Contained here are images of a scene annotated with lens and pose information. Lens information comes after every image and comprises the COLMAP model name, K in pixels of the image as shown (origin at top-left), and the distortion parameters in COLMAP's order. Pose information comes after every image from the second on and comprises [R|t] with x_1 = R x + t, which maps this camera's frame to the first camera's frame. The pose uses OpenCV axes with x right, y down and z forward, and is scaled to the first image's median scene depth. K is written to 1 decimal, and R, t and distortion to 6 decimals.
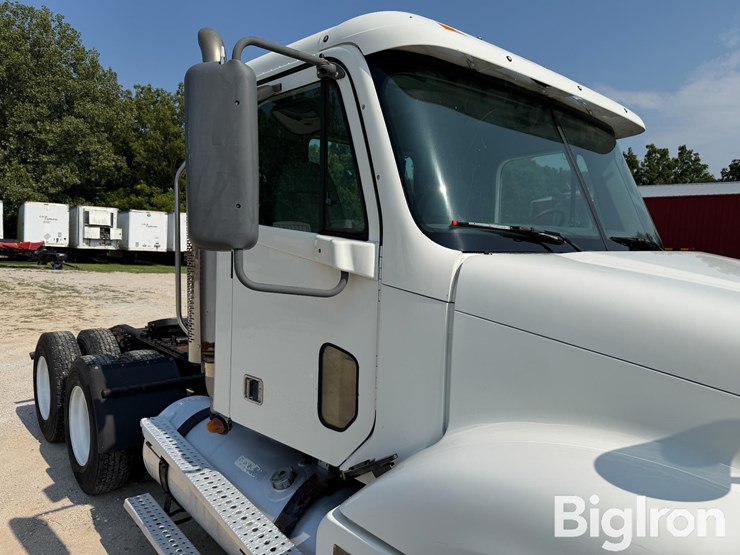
lens RADIAL K [[529.4, 0, 370.0], [0, 529.4, 277.5], [0, 0, 1]] dist [0.051409, -0.052516]
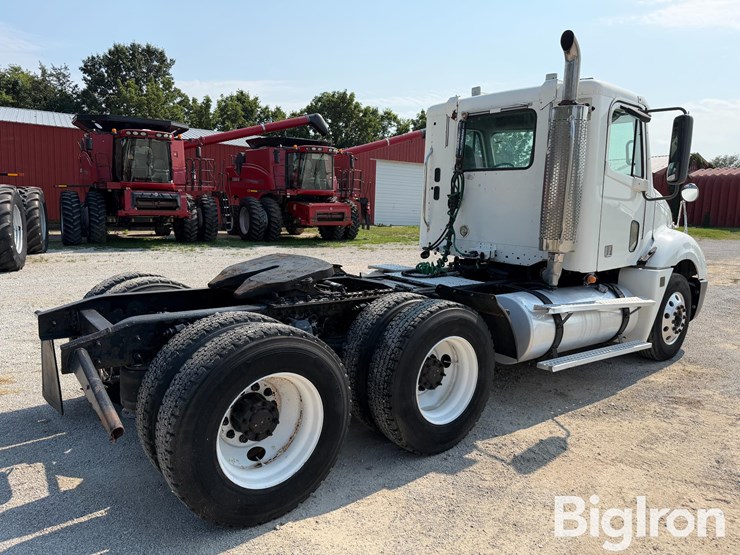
lens RADIAL K [[511.0, 0, 365.8], [0, 511.0, 280.2], [0, 0, 1]] dist [0.075881, -0.100742]
pose [[0.061648, -0.184957, 0.980811, -0.303324], [0.029625, 0.982586, 0.183430, -0.010257], [-0.997658, 0.017749, 0.066054, 0.240025]]
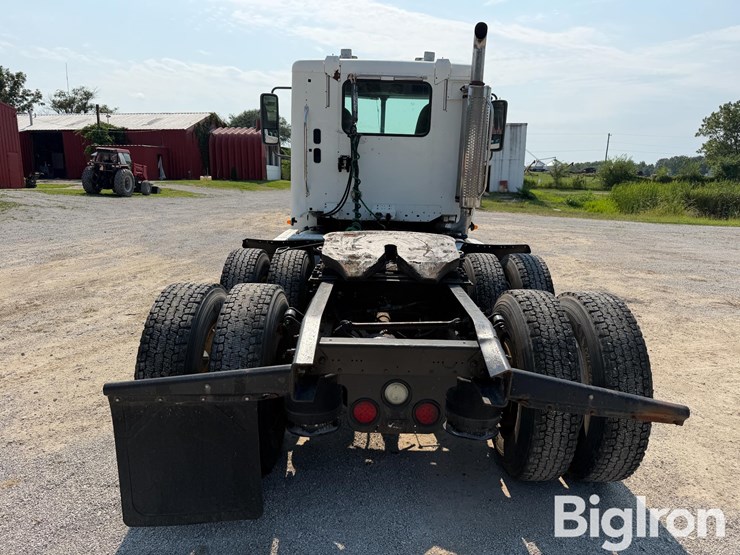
lens RADIAL K [[529.4, 0, 370.0], [0, 529.4, 277.5], [0, 0, 1]] dist [0.051409, -0.052516]
pose [[-0.754204, -0.179373, 0.631666, -0.210523], [-0.007265, 0.964187, 0.265125, -0.017999], [-0.656600, 0.195369, -0.728496, 0.445558]]
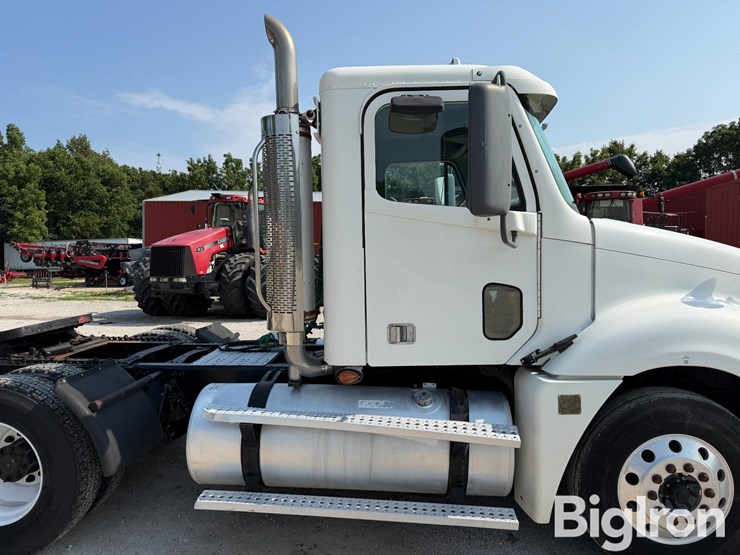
lens RADIAL K [[520.1, 0, 369.7], [0, 520.1, 276.2], [0, 0, 1]] dist [-0.003596, -0.002988]
pose [[0.715218, -0.068588, 0.695528, -0.146336], [0.069841, 0.997206, 0.026519, 0.004970], [-0.695403, 0.029609, 0.718010, 0.023146]]
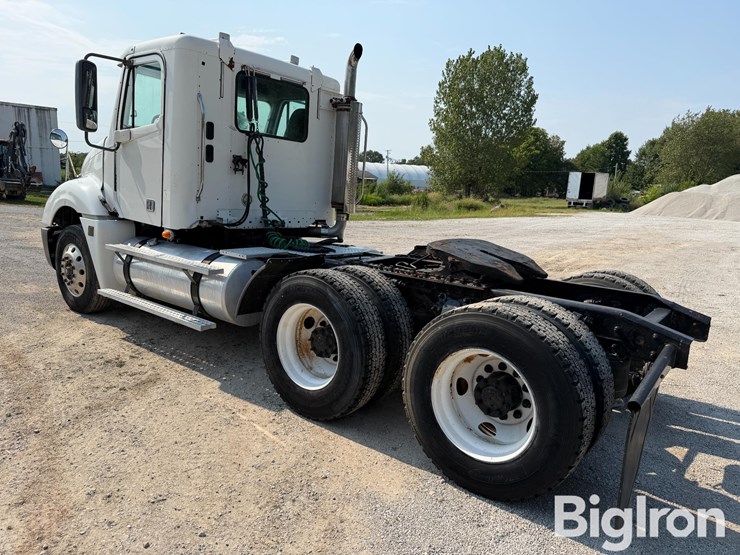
lens RADIAL K [[529.4, 0, 370.0], [0, 529.4, 277.5], [0, 0, 1]] dist [0.051409, -0.052516]
pose [[-0.984565, -0.068867, -0.160898, -0.009084], [-0.104425, 0.968913, 0.224284, -0.011825], [0.140451, 0.237624, -0.961149, 0.507084]]
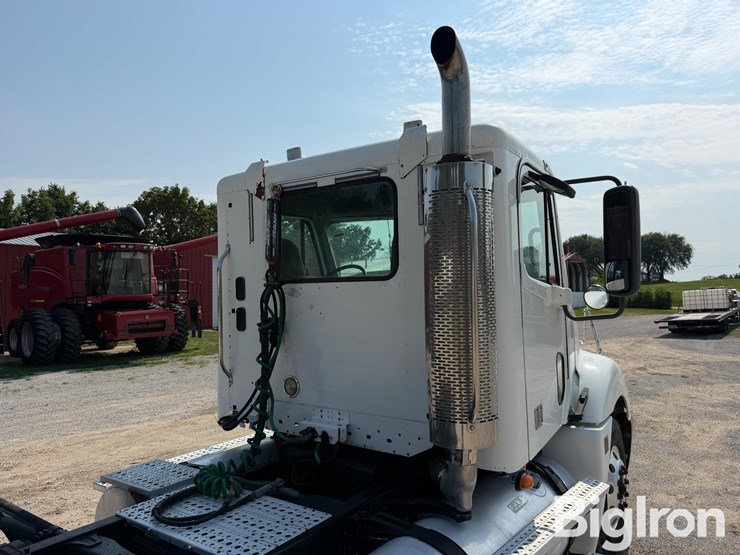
lens RADIAL K [[520.1, 0, 369.7], [0, 520.1, 276.2], [0, 0, 1]] dist [-0.003596, -0.002988]
pose [[-0.233111, 0.003372, 0.972444, -0.166018], [0.067932, 0.997607, 0.012825, -0.018727], [-0.970075, 0.069050, -0.232782, 0.212824]]
